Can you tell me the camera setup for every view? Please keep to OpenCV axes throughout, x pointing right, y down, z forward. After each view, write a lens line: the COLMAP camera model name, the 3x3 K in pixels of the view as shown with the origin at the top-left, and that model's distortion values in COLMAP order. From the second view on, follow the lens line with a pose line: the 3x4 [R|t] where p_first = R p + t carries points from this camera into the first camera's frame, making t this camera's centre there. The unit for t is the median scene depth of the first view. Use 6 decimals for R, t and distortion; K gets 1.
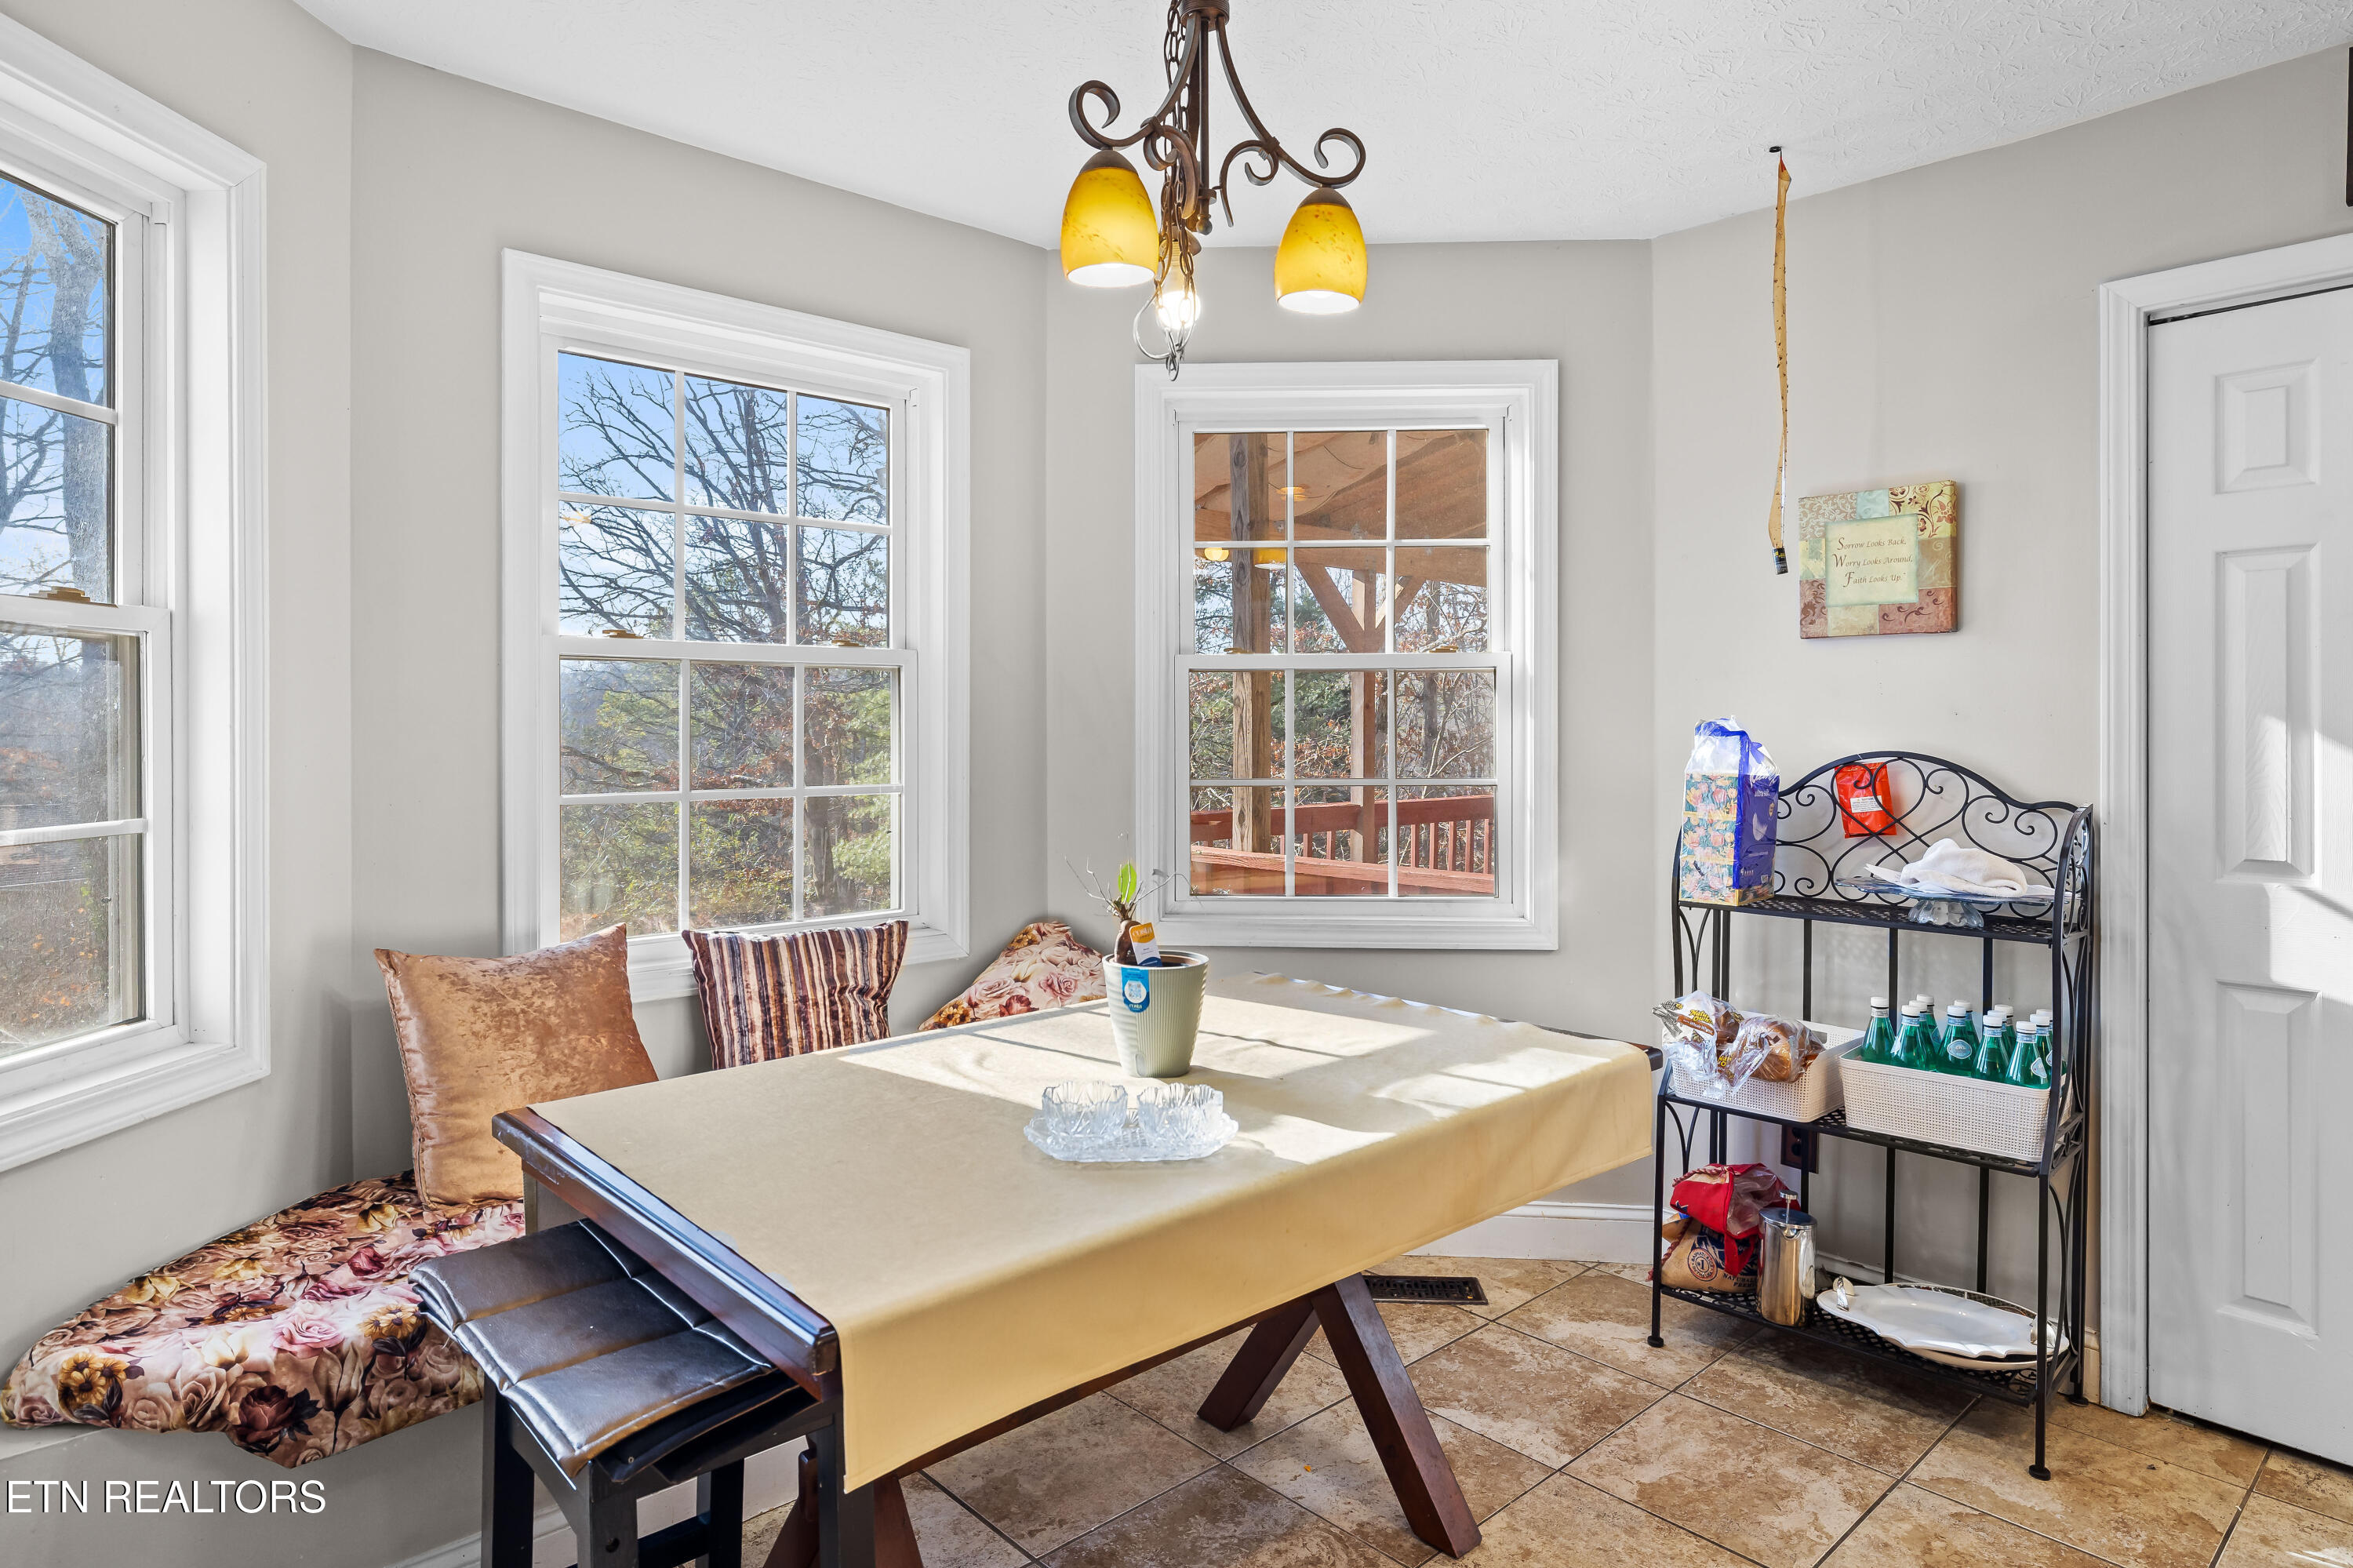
lens RADIAL K [[1331.8, 0, 1166.8], [0, 1331.8, 720.0], [0, 0, 1]] dist [-0.002378, -0.000596]
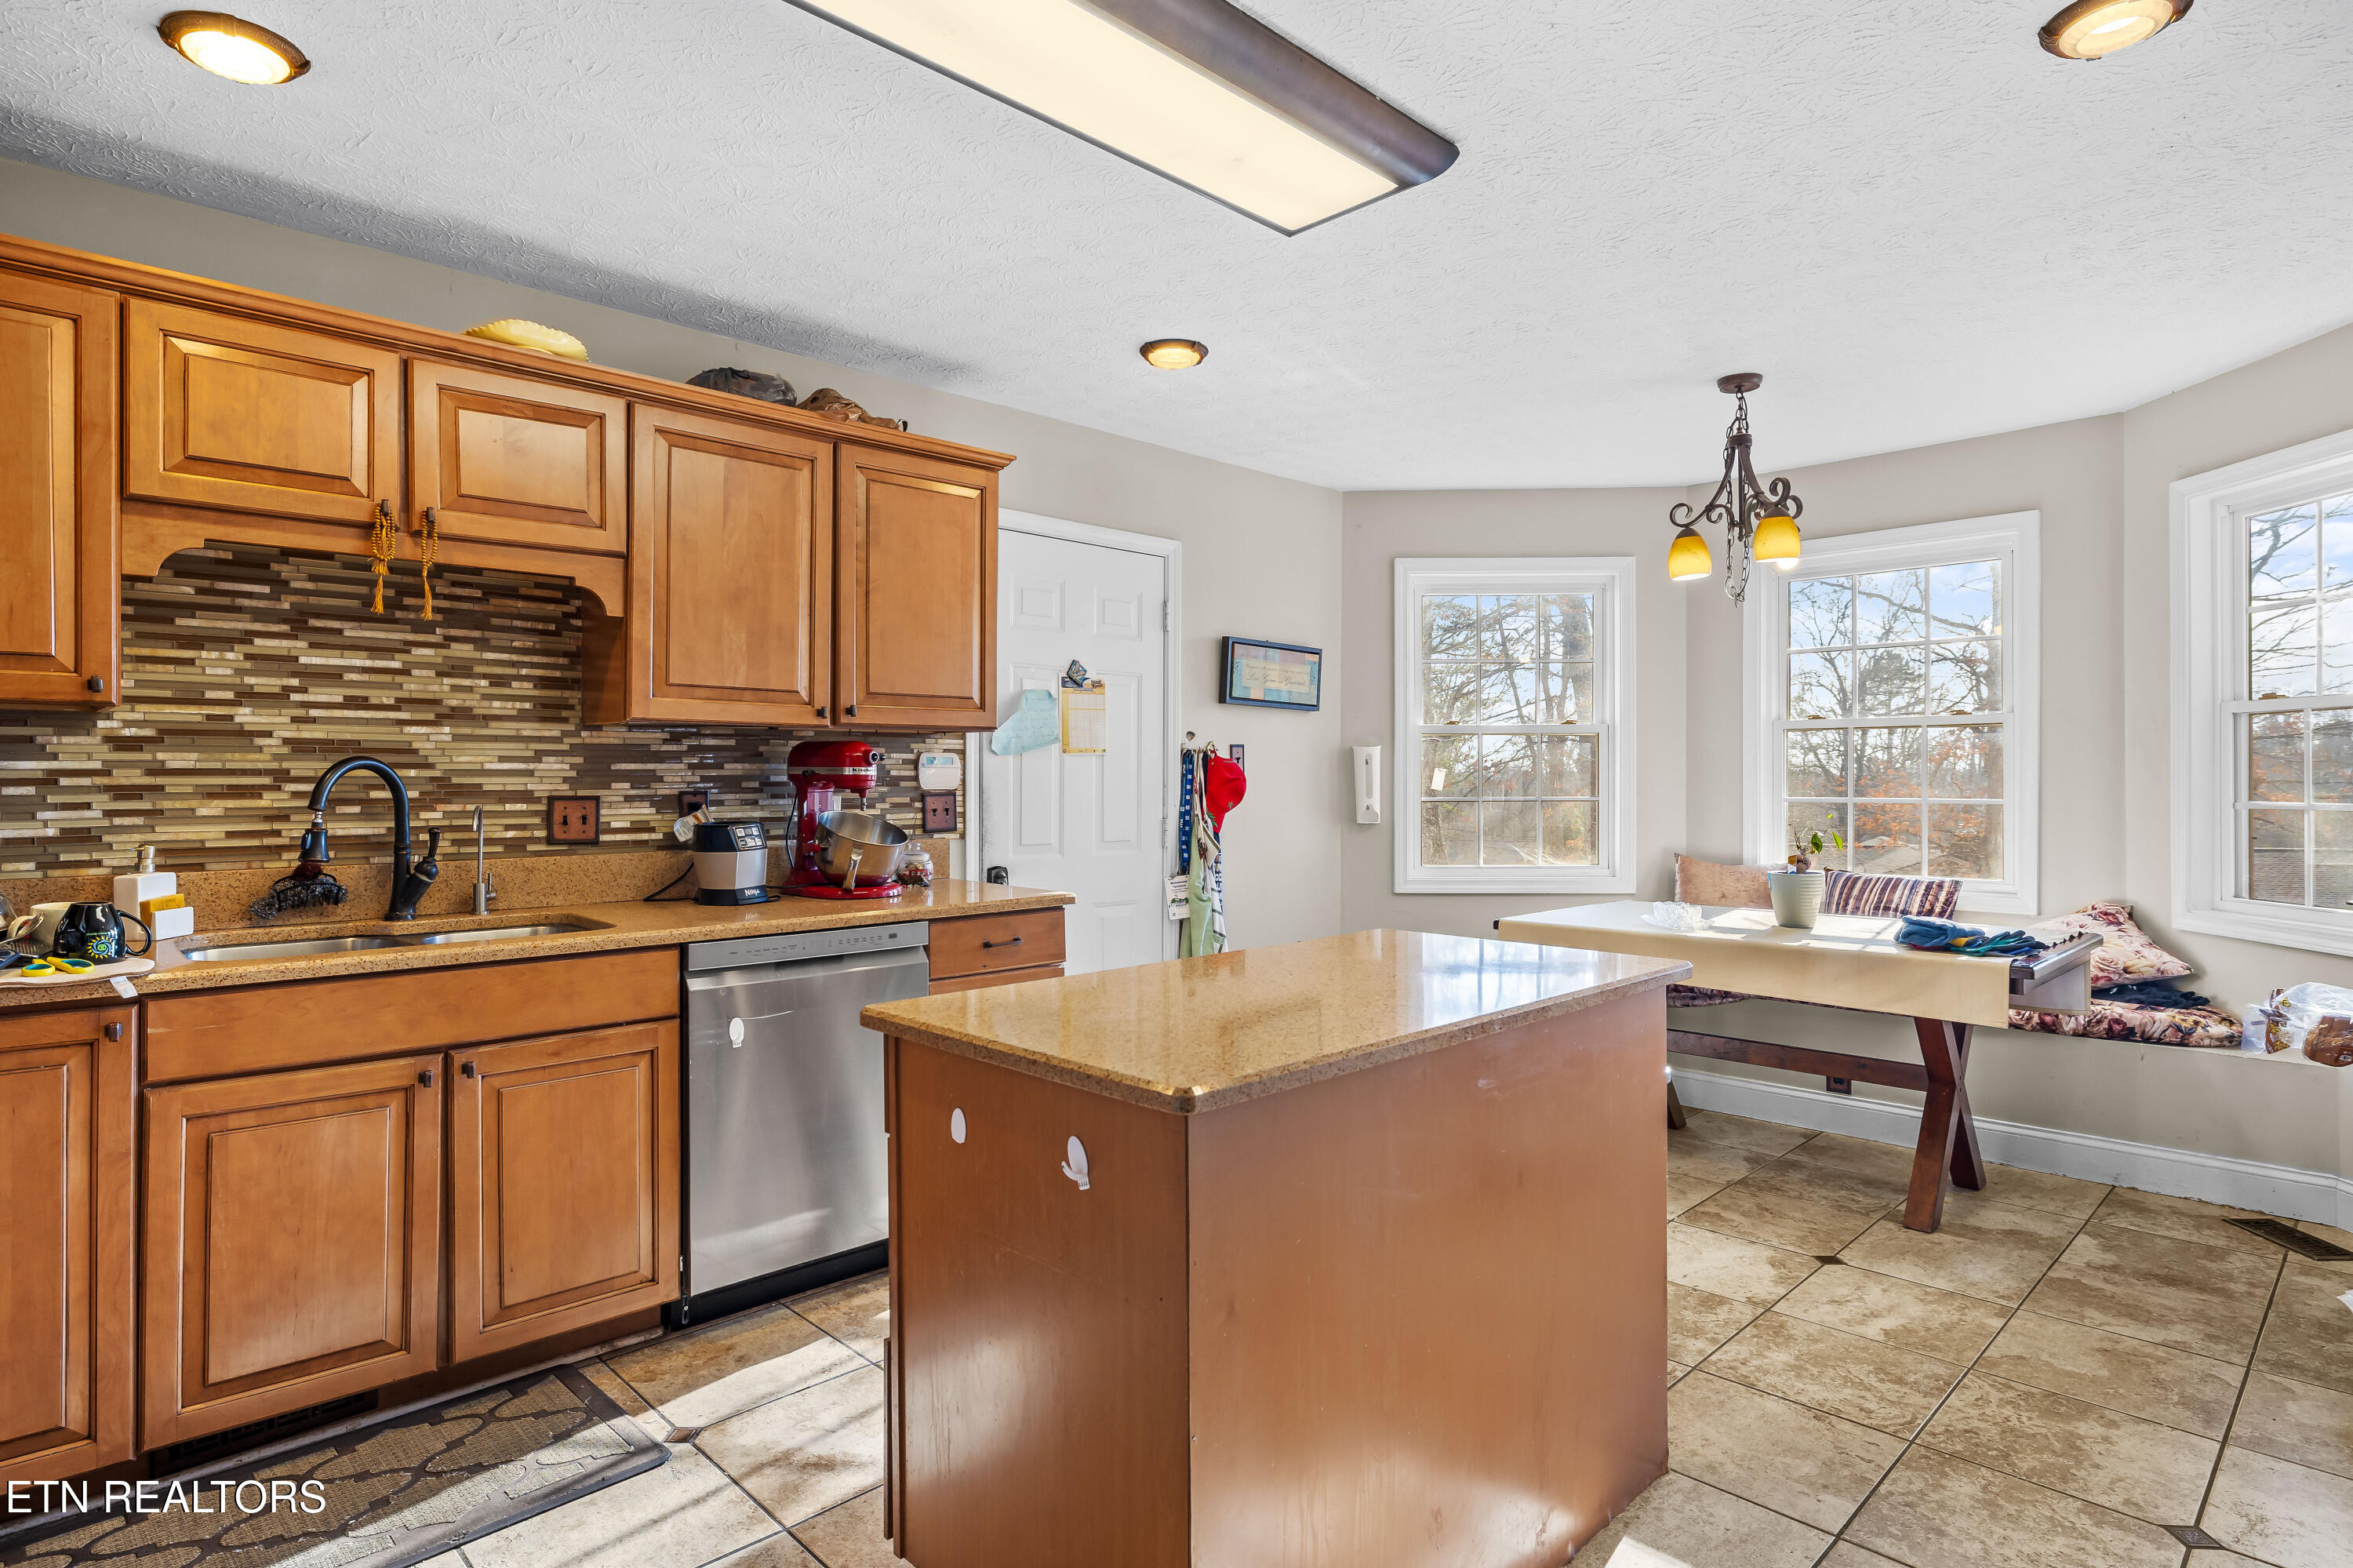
lens RADIAL K [[1259.9, 0, 1171.2], [0, 1259.9, 787.9], [0, 0, 1]] dist [0.004646, 0.000094]
pose [[0.040561, 0.008351, -0.999142, 1.637994], [0.004371, 0.999954, 0.008536, 0.021951], [0.999167, -0.004713, 0.040523, -0.037711]]
